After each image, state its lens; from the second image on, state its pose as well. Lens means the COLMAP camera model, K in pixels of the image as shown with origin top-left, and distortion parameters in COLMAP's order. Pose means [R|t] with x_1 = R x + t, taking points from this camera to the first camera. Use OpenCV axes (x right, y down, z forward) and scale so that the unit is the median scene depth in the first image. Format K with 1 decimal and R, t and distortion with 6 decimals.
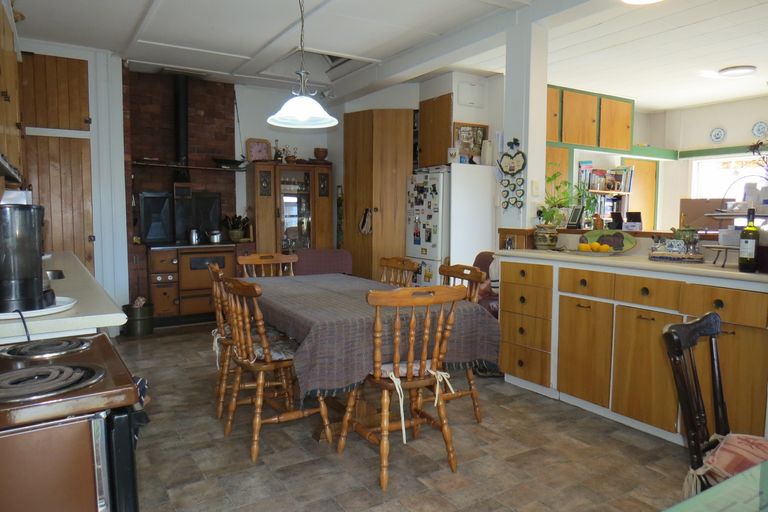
lens RADIAL K [[546.5, 0, 384.0], [0, 546.5, 256.0], [0, 0, 1]] dist [-0.069441, 0.001087]
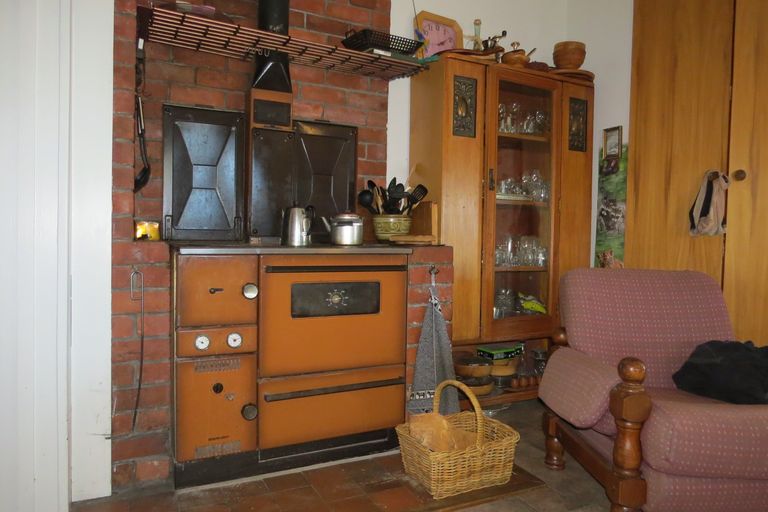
lens RADIAL K [[546.5, 0, 384.0], [0, 546.5, 256.0], [0, 0, 1]] dist [-0.069441, 0.001087]
pose [[0.996290, 0.027444, -0.081560, -0.249806], [-0.030404, 0.998915, -0.035278, -0.002857], [0.080504, 0.037627, 0.996044, 0.603644]]
